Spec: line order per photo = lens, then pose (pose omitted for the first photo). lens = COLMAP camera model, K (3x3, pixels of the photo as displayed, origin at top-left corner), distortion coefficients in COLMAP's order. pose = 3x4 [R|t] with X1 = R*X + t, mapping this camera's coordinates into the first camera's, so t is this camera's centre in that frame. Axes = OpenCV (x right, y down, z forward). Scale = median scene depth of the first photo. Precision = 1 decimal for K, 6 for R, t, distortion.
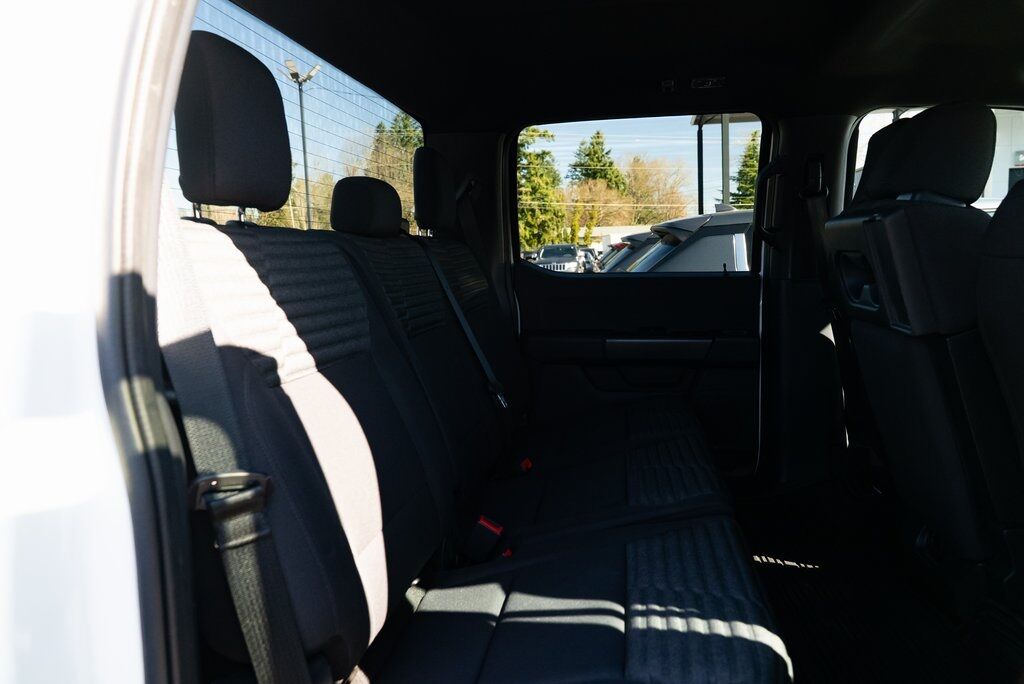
lens RADIAL K [[697.3, 0, 514.5], [0, 697.3, 349.6], [0, 0, 1]] dist [-0.029688, 0.018363]
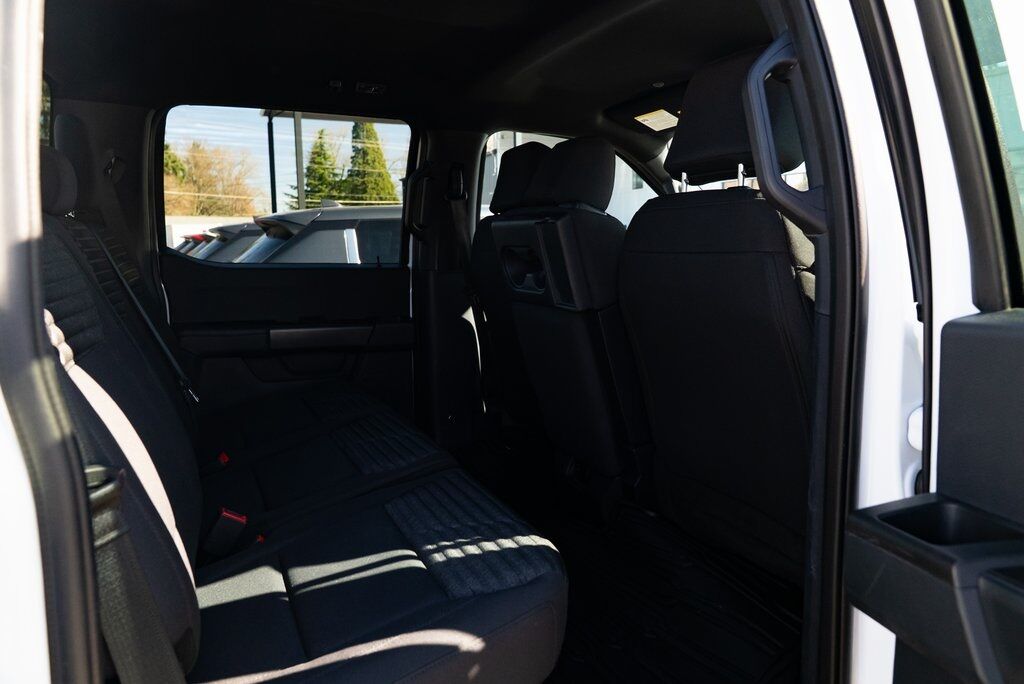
lens RADIAL K [[697.3, 0, 507.8], [0, 697.3, 346.3], [0, 0, 1]] dist [-0.029688, 0.018363]
pose [[0.833611, -0.050275, 0.550059, -0.142709], [0.048939, 0.998655, 0.017109, 0.009521], [-0.550179, 0.012657, 0.834951, -0.020218]]
